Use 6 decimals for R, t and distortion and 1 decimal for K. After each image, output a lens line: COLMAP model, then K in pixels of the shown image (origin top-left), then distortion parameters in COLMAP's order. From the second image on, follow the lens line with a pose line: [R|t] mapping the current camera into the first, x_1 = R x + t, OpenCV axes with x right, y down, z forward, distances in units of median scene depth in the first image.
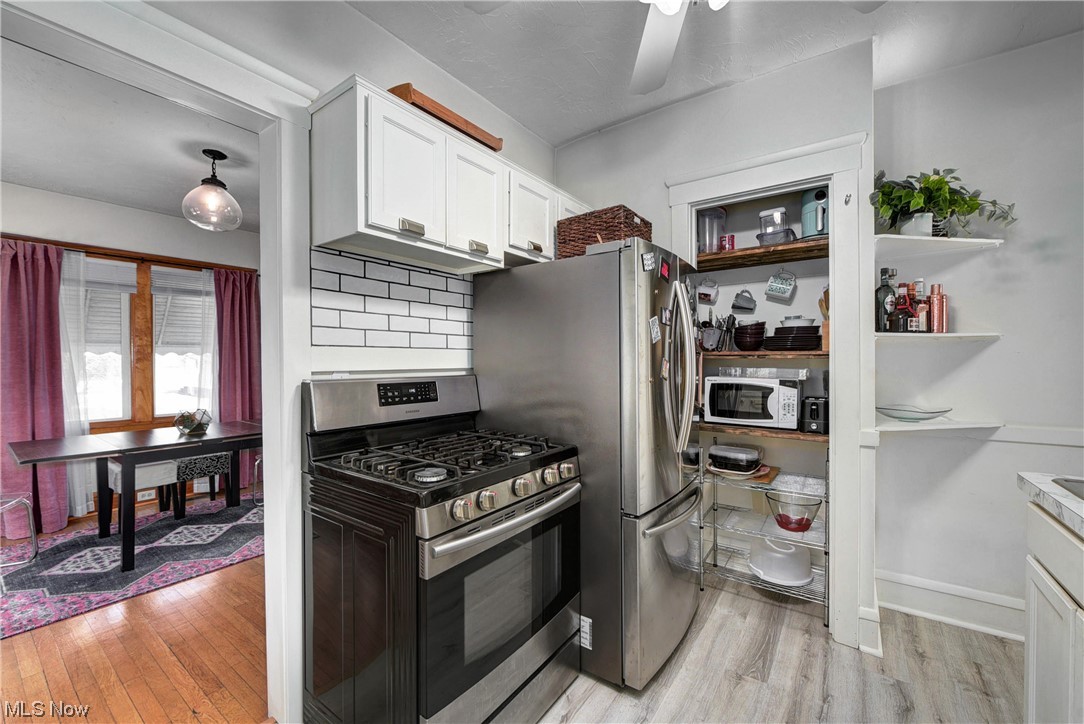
lens RADIAL K [[435.1, 0, 543.3], [0, 435.1, 363.2], [0, 0, 1]] dist [-0.013181, 0.000428]
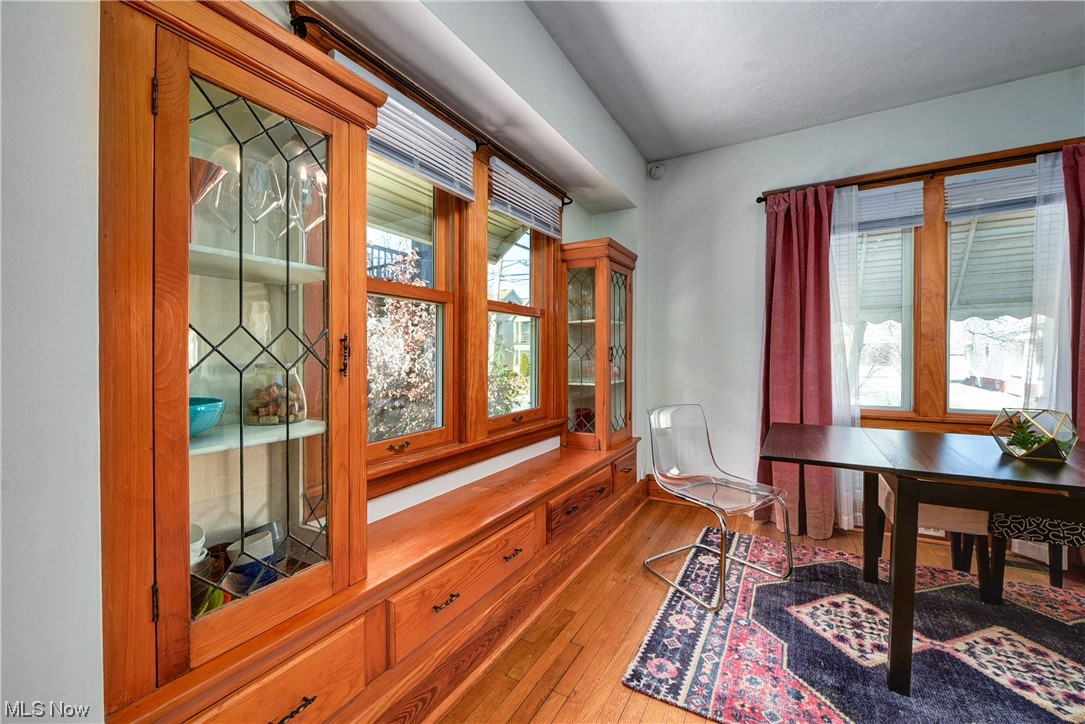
lens RADIAL K [[435.5, 0, 543.8], [0, 435.5, 363.2], [0, 0, 1]] dist [-0.013181, 0.000428]
pose [[0.099438, 0.023069, -0.994776, -0.388188], [0.002942, 0.999720, 0.023477, 0.041434], [0.995039, -0.005261, 0.099343, 0.402248]]
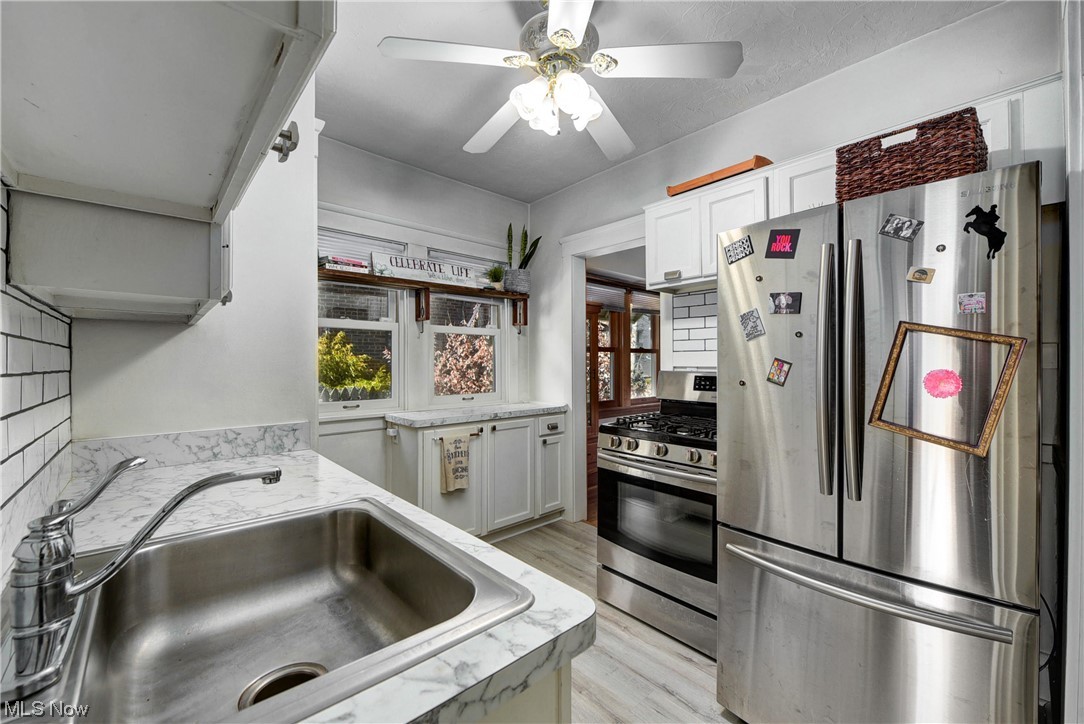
lens RADIAL K [[435.1, 0, 543.3], [0, 435.1, 363.2], [0, 0, 1]] dist [-0.013181, 0.000428]
pose [[-0.217100, 0.010712, -0.976091, 0.627935], [0.007618, 0.999928, 0.009279, -0.006965], [0.976120, -0.005421, -0.217166, 0.417157]]
